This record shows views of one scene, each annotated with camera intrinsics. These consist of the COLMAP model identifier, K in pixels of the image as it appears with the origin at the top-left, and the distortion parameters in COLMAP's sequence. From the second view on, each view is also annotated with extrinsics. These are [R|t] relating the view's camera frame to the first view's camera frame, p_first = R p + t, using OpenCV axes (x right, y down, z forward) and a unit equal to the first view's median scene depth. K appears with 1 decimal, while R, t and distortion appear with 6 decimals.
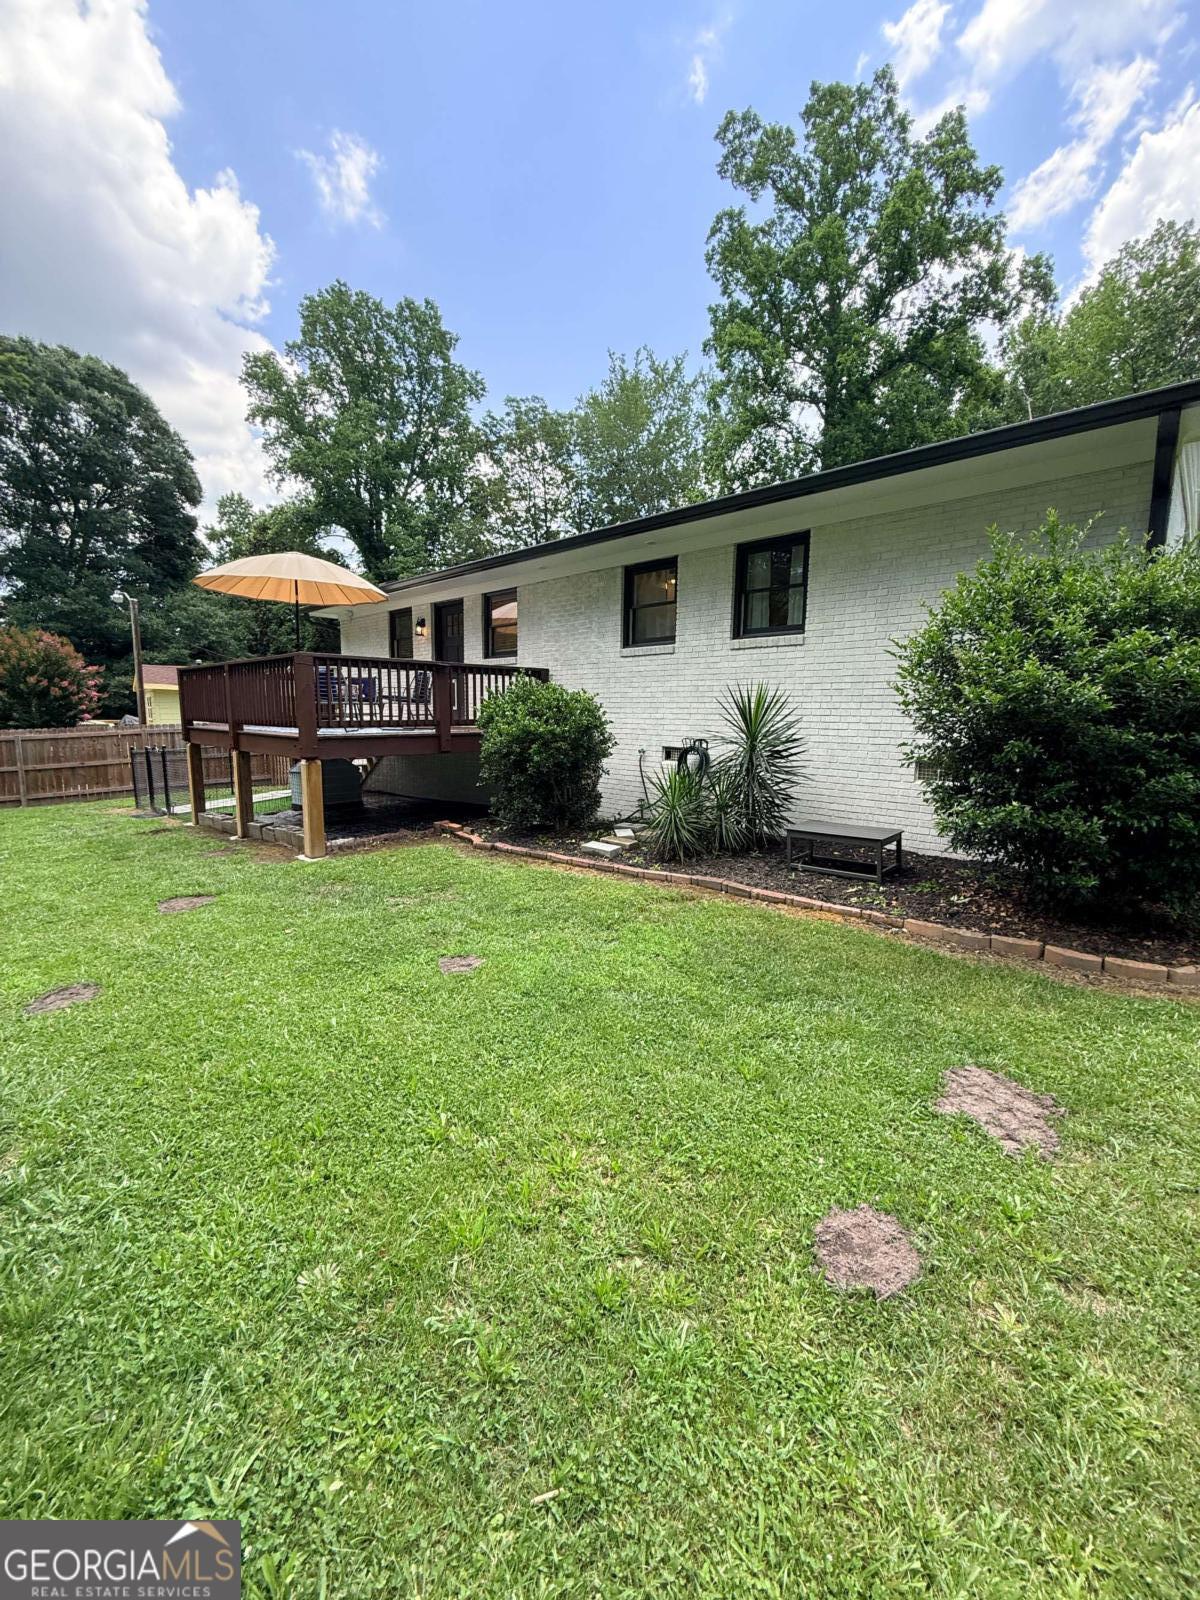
lens RADIAL K [[636.5, 0, 591.5], [0, 636.5, 798.9], [0, 0, 1]] dist [-0.000421, 0.000142]
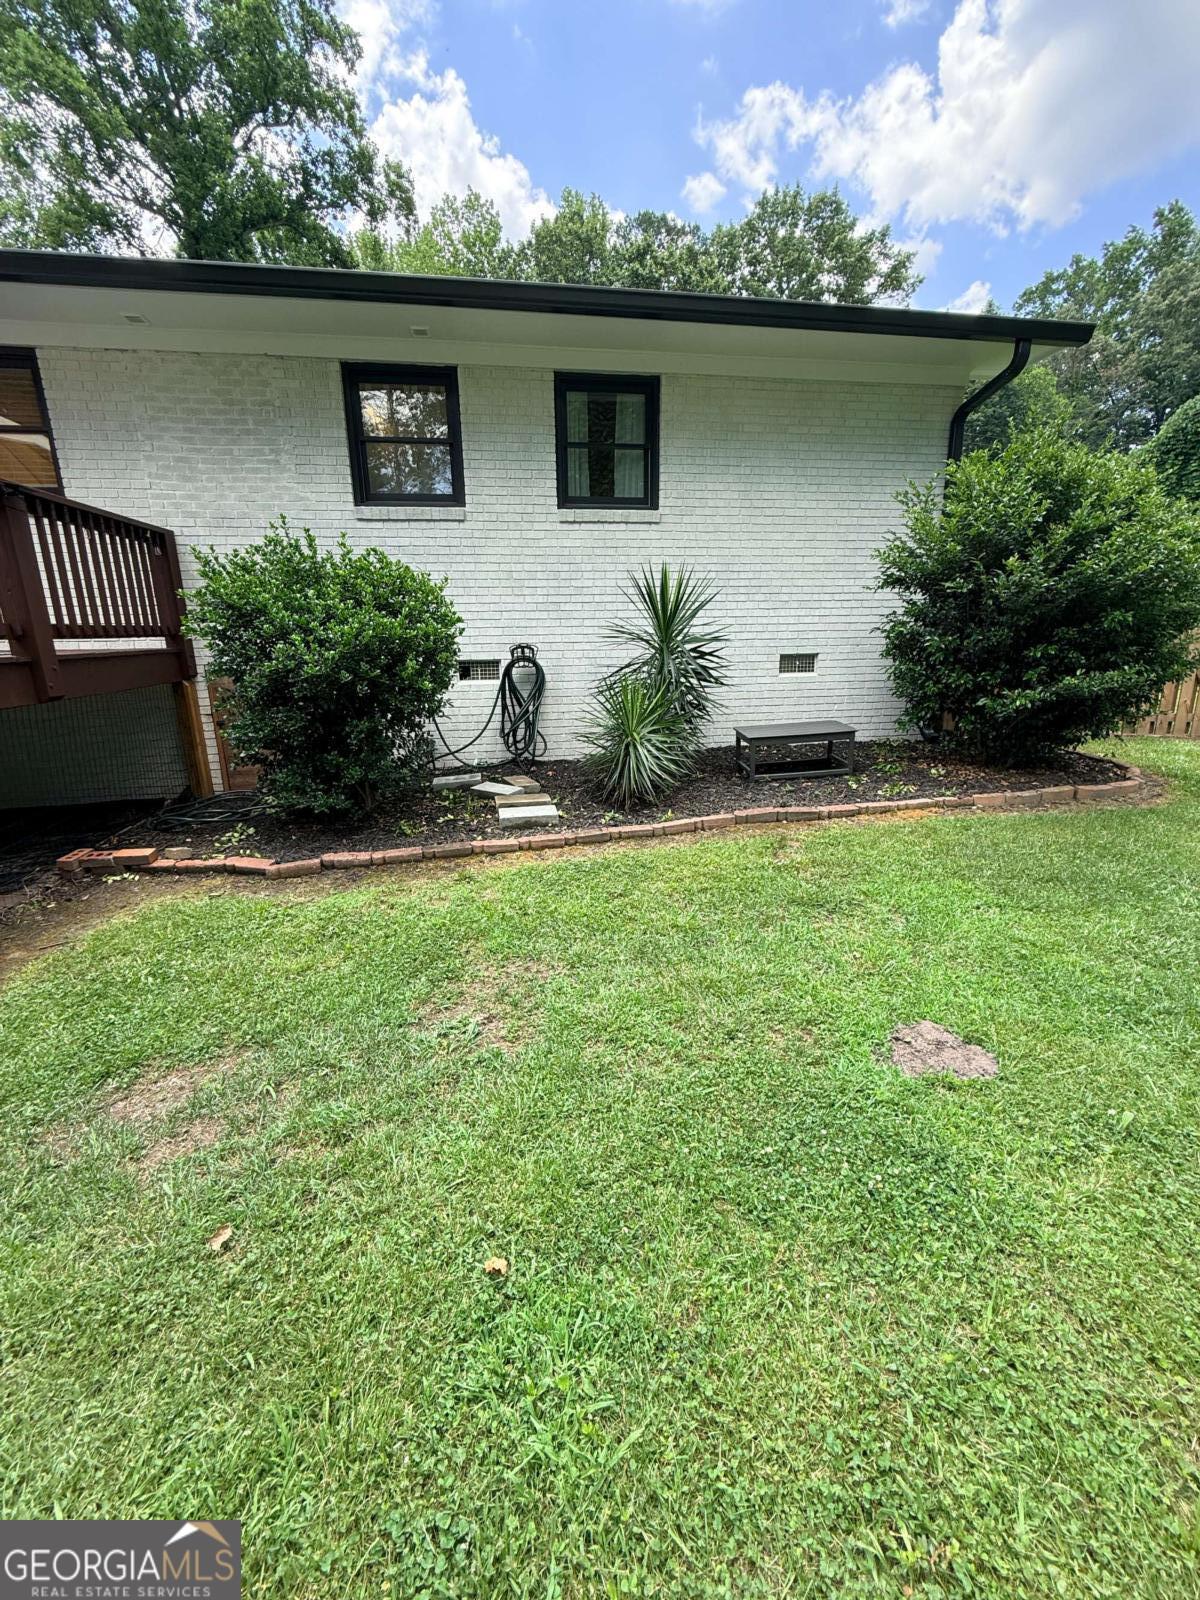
lens RADIAL K [[636.5, 0, 600.5], [0, 636.5, 795.8], [0, 0, 1]] dist [-0.000421, 0.000142]
pose [[0.609296, -0.215273, 0.763162, -0.390773], [0.126489, 0.976505, 0.174466, -0.041368], [-0.782789, -0.009770, 0.622210, 0.477350]]
